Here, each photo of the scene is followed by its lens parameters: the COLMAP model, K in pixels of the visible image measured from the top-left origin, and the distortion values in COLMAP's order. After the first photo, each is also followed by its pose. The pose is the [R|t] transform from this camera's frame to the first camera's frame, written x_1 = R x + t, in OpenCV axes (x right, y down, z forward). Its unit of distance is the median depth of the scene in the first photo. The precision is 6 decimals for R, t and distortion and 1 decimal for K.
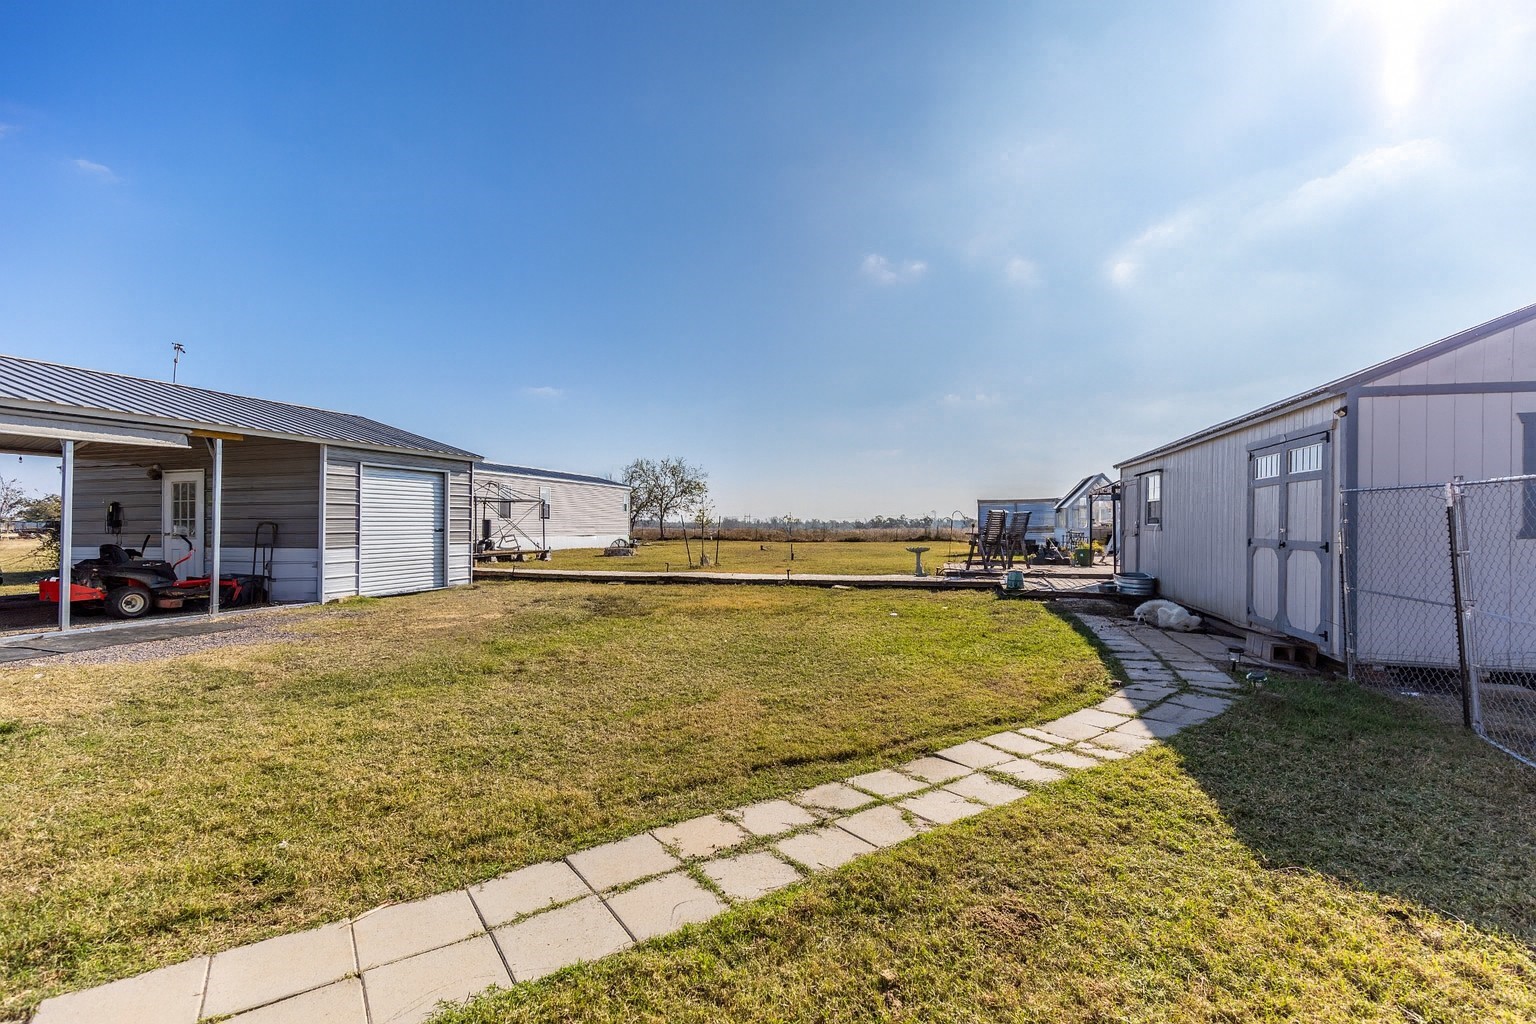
lens RADIAL K [[682.8, 0, 777.4], [0, 682.8, 517.9], [0, 0, 1]] dist [-0.000421, 0.000036]
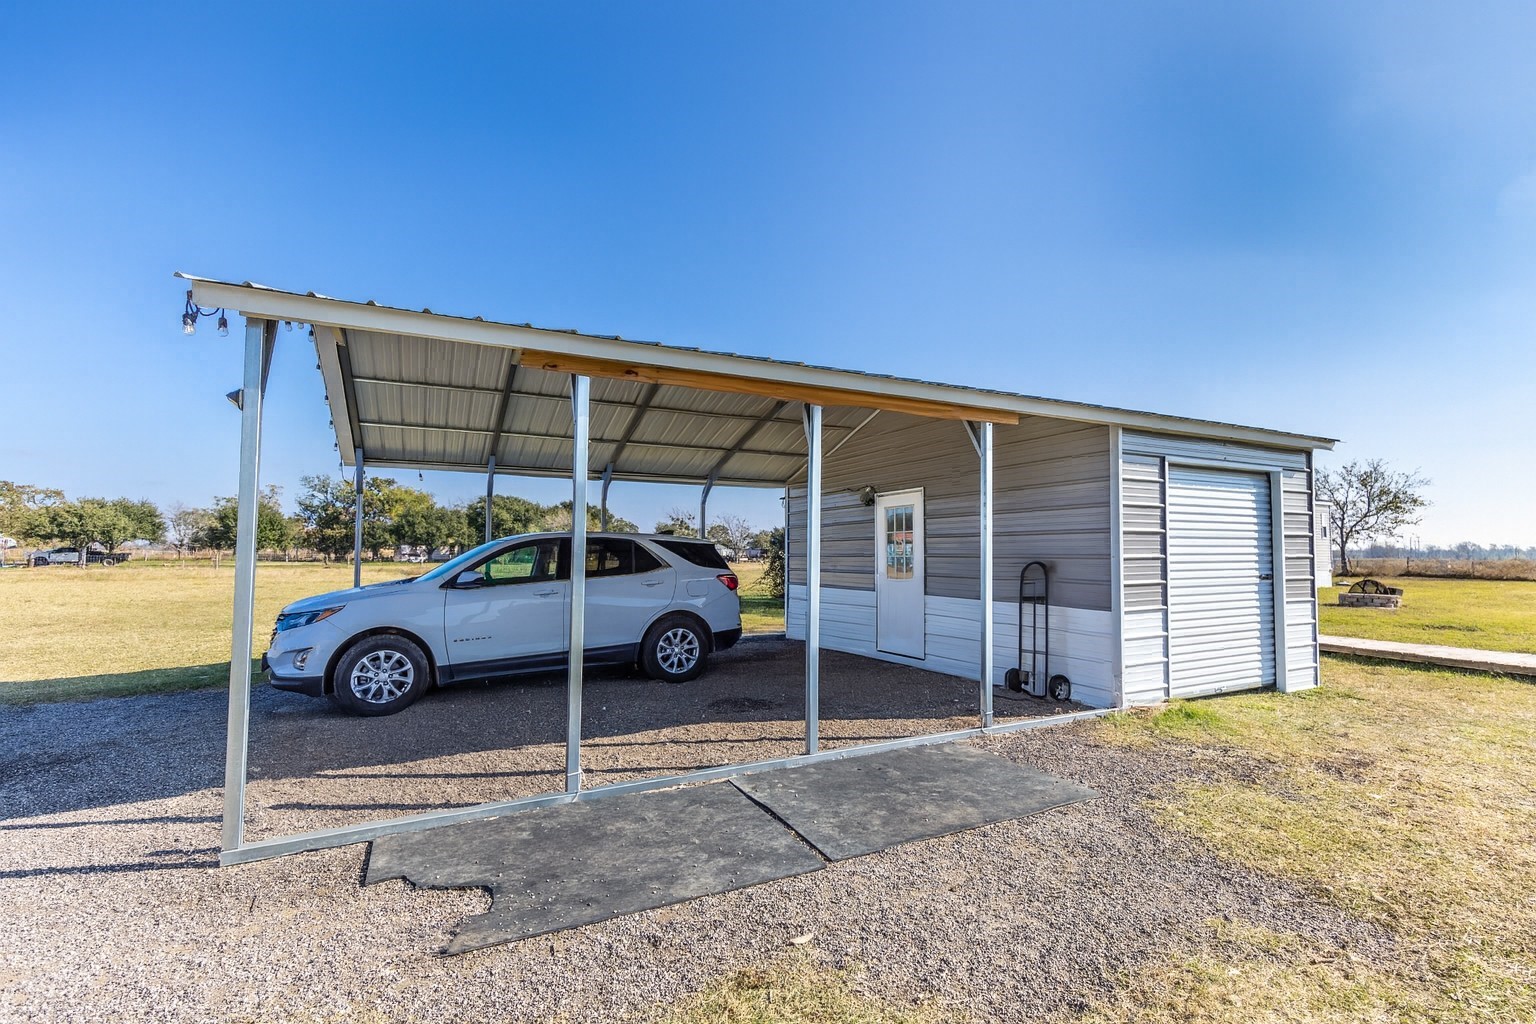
lens RADIAL K [[682.8, 0, 777.9], [0, 682.8, 512.5], [0, 0, 1]] dist [-0.000421, 0.000036]
pose [[0.703067, -0.037241, -0.710148, -0.418251], [0.003709, 0.998806, -0.048707, -0.009823], [0.711114, 0.031610, 0.702366, 0.363428]]
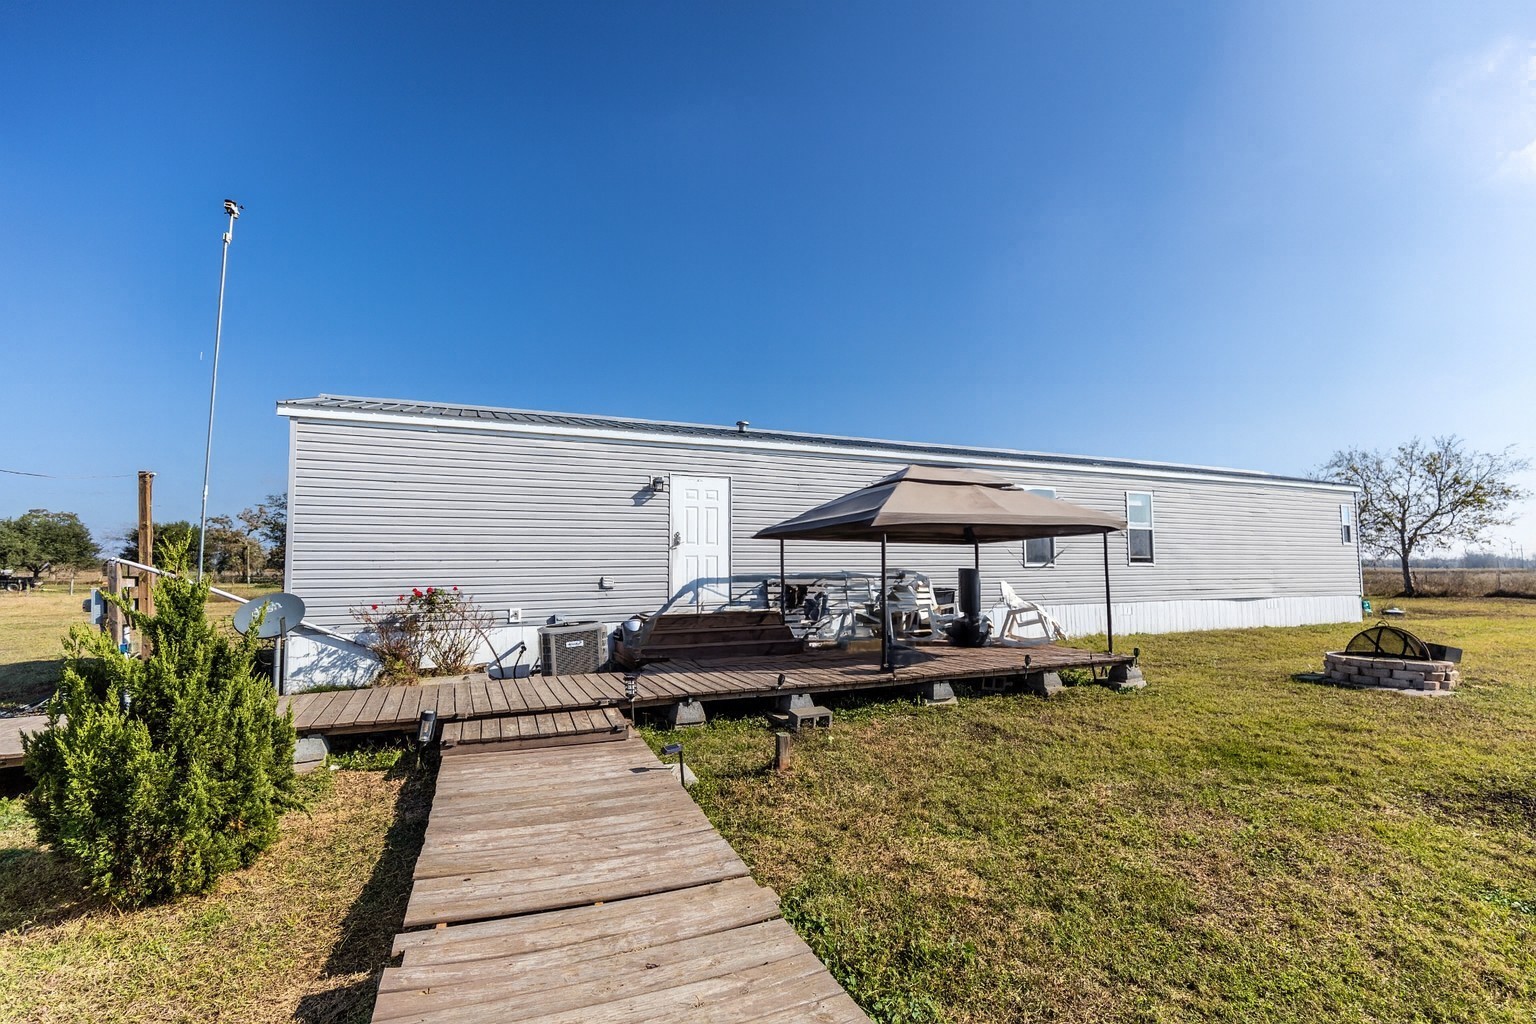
lens RADIAL K [[682.8, 0, 771.3], [0, 682.8, 510.9], [0, 0, 1]] dist [-0.000421, 0.000036]
pose [[0.644511, -0.062002, -0.762077, -0.439241], [0.011728, 0.997391, -0.071228, -0.009567], [0.764505, 0.036969, 0.643557, 1.503819]]
